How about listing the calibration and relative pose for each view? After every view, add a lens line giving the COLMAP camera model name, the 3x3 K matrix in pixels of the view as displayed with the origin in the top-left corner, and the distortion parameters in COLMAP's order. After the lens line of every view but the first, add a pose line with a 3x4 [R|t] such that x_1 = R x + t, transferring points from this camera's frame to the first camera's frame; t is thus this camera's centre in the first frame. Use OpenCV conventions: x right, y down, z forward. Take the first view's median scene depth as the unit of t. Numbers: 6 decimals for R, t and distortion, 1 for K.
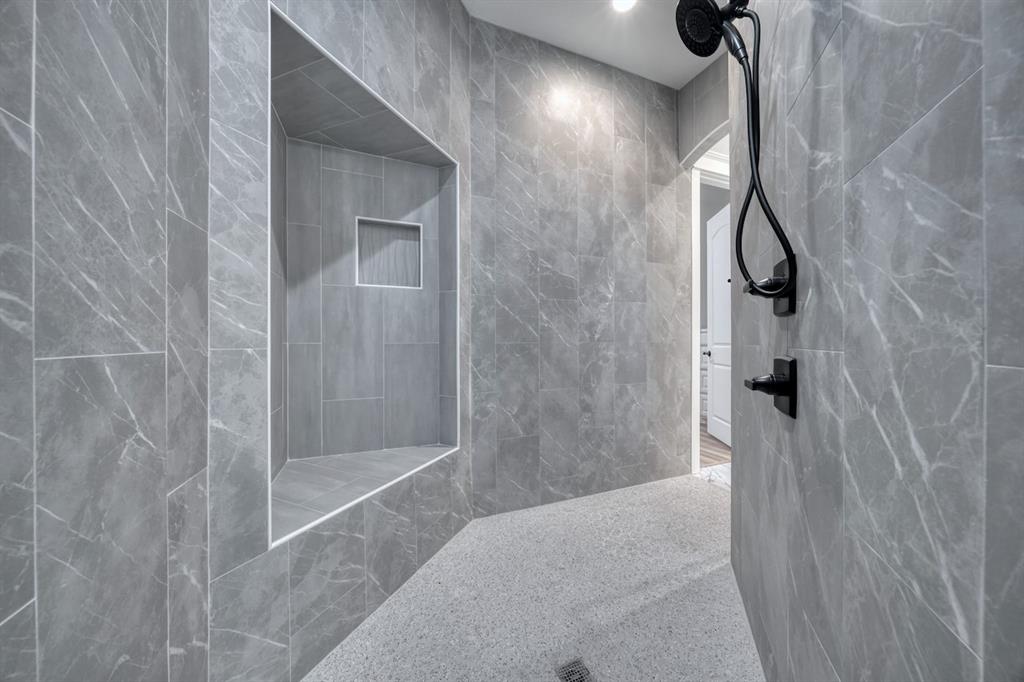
lens RADIAL K [[345.7, 0, 512.6], [0, 345.7, 339.2], [0, 0, 1]] dist [-0.001706, 0.000262]
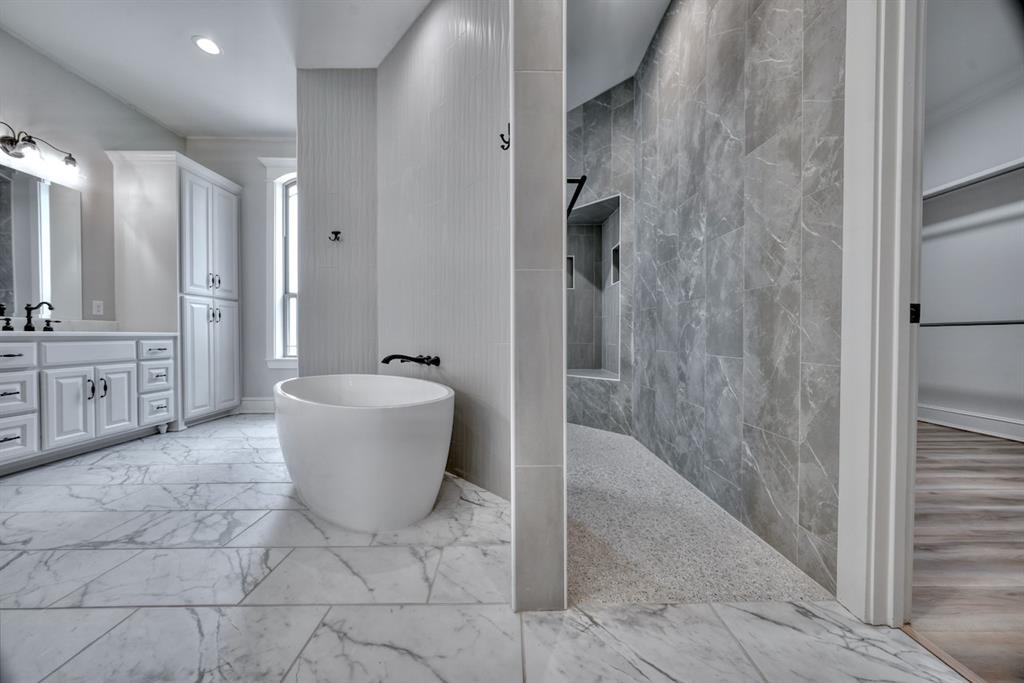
lens RADIAL K [[345.7, 0, 511.1], [0, 345.7, 335.1], [0, 0, 1]] dist [-0.001706, 0.000262]
pose [[-0.362920, 0.003263, -0.931814, 1.145787], [0.002639, 0.999993, 0.002473, 0.086624], [0.931816, -0.001561, -0.362927, 0.879885]]
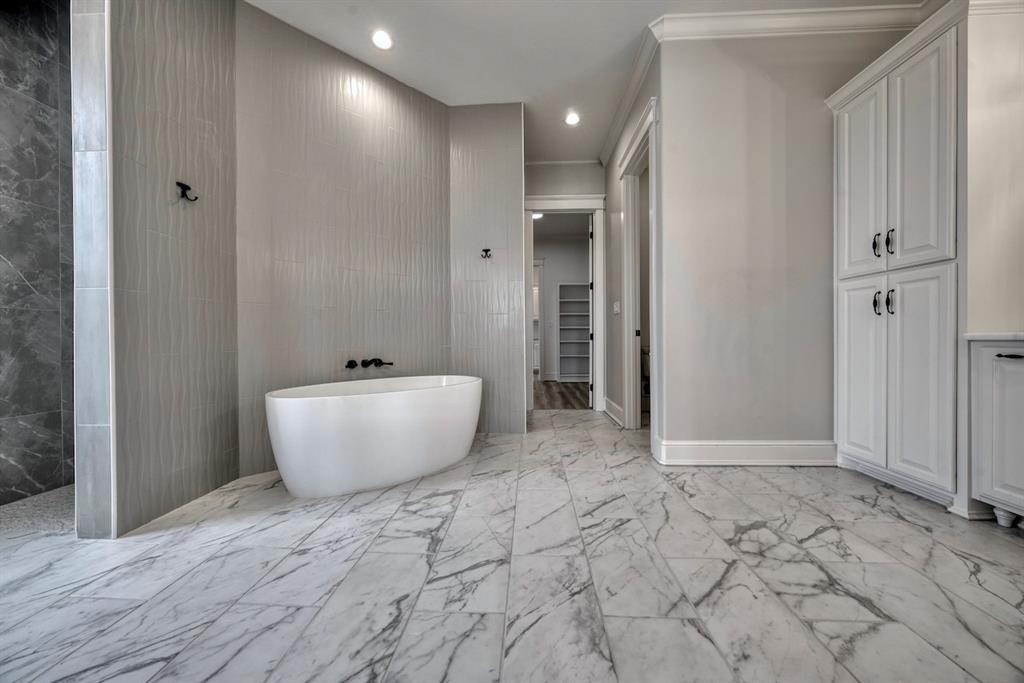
lens RADIAL K [[345.7, 0, 515.2], [0, 345.7, 339.7], [0, 0, 1]] dist [-0.001706, 0.000262]
pose [[0.908687, 0.003060, -0.417466, 1.159603], [0.001679, 0.999938, 0.010983, 0.084237], [0.417474, -0.010681, 0.908626, 0.689610]]
